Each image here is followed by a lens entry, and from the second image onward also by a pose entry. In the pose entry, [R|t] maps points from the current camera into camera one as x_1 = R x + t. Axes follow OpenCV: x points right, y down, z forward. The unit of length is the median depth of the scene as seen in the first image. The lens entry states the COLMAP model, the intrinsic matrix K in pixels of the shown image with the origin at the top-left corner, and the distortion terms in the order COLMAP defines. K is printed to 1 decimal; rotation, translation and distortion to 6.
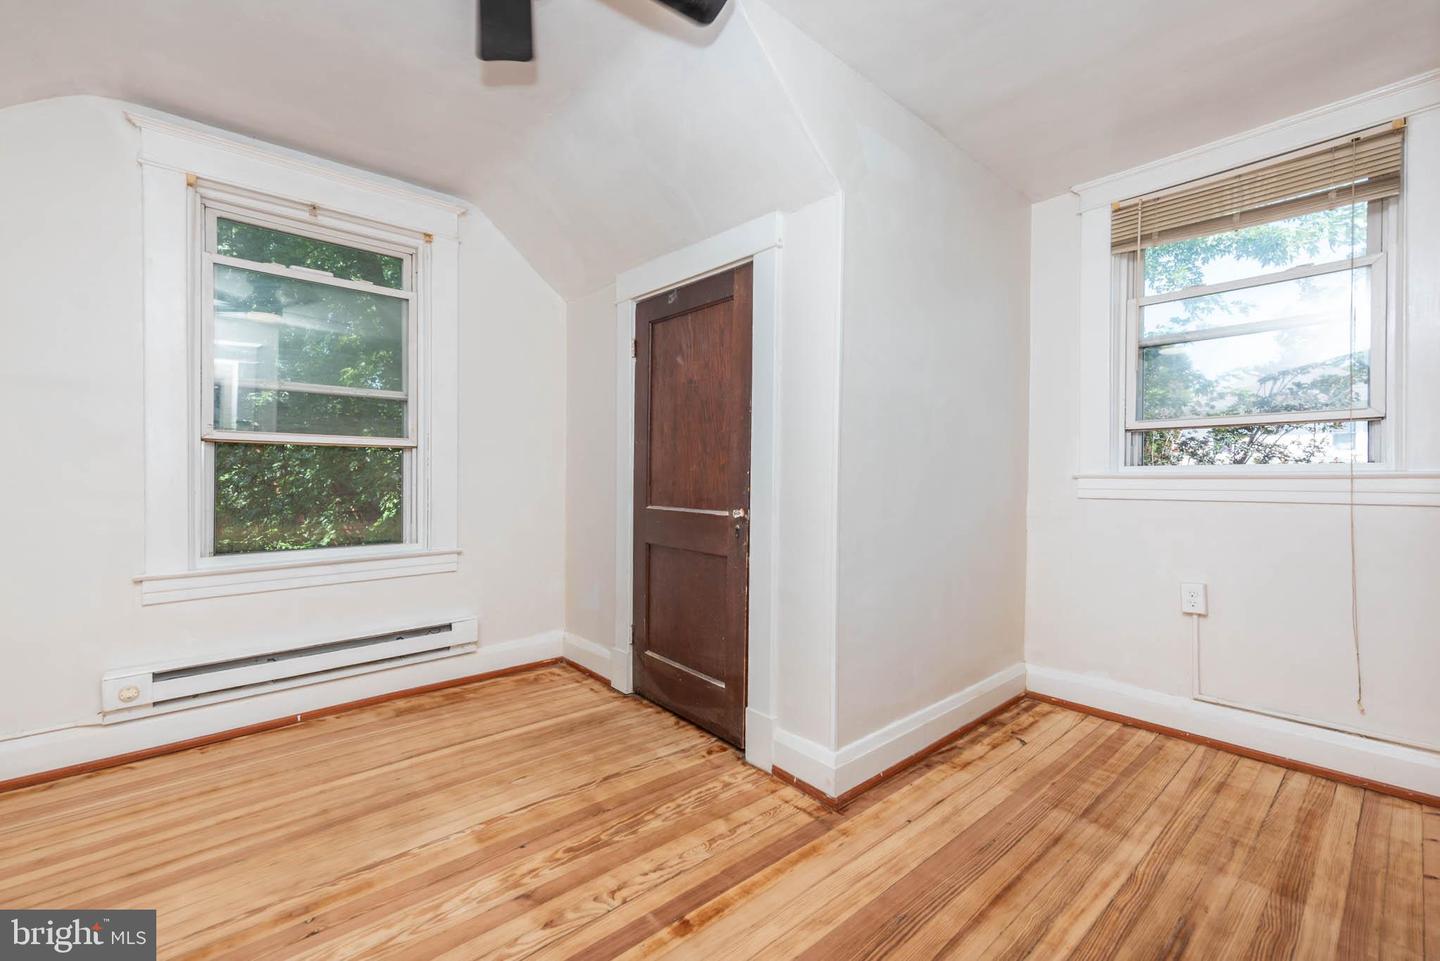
lens RADIAL K [[582.0, 0, 709.4], [0, 582.0, 474.1], [0, 0, 1]] dist [0.013136, -0.001381]
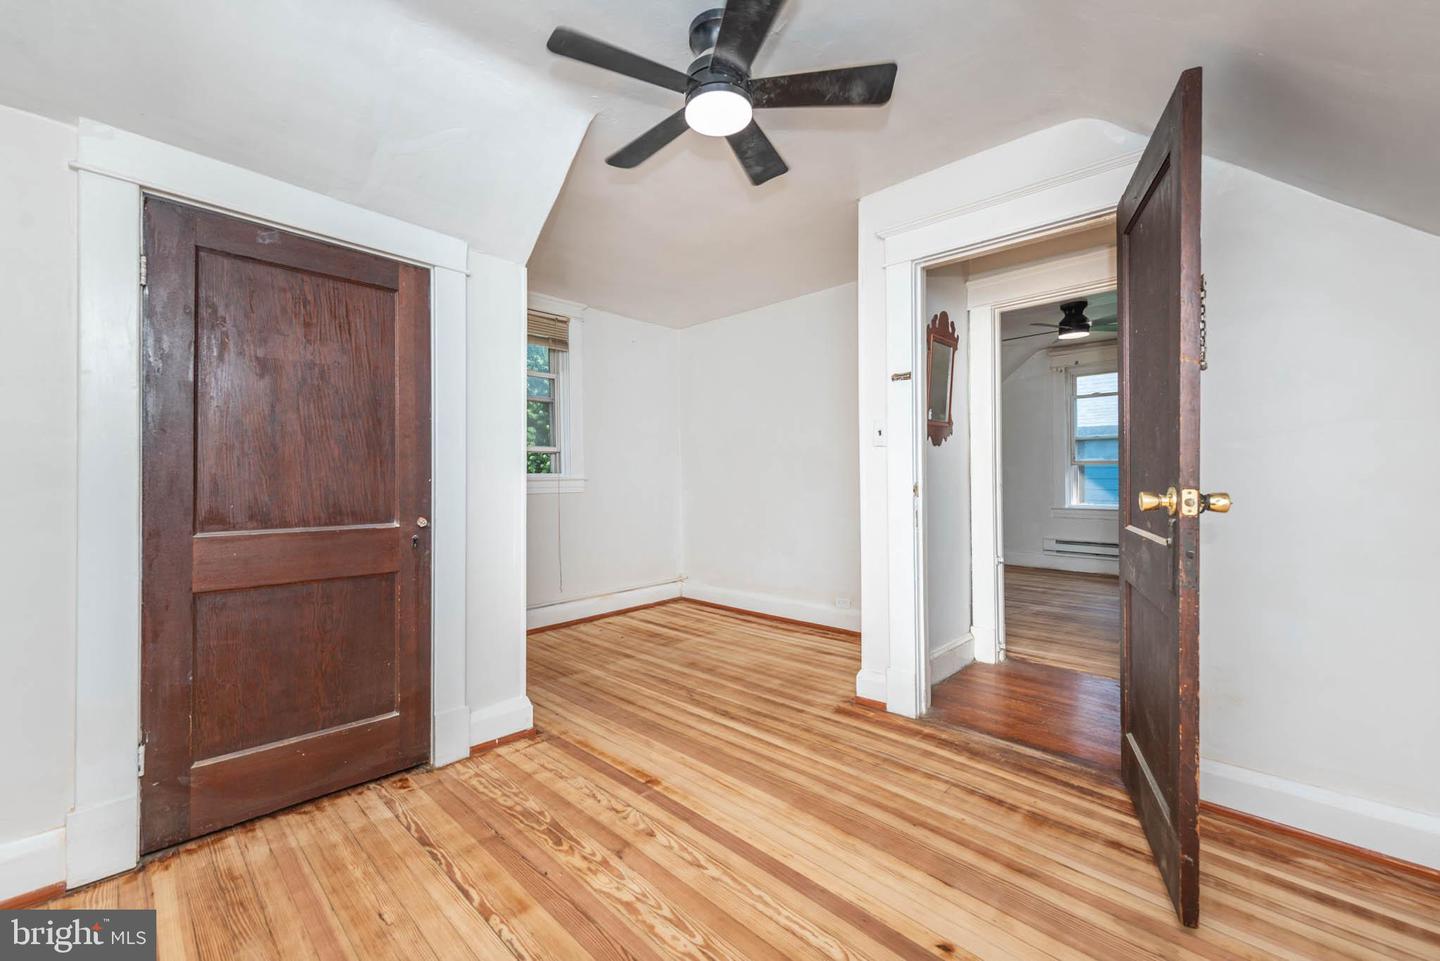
lens RADIAL K [[582.0, 0, 711.4], [0, 582.0, 478.6], [0, 0, 1]] dist [0.013136, -0.001381]
pose [[-0.081864, -0.003307, 0.996638, -1.075910], [0.003535, 0.999987, 0.003608, -0.009102], [-0.996637, 0.003818, -0.081851, 0.671208]]
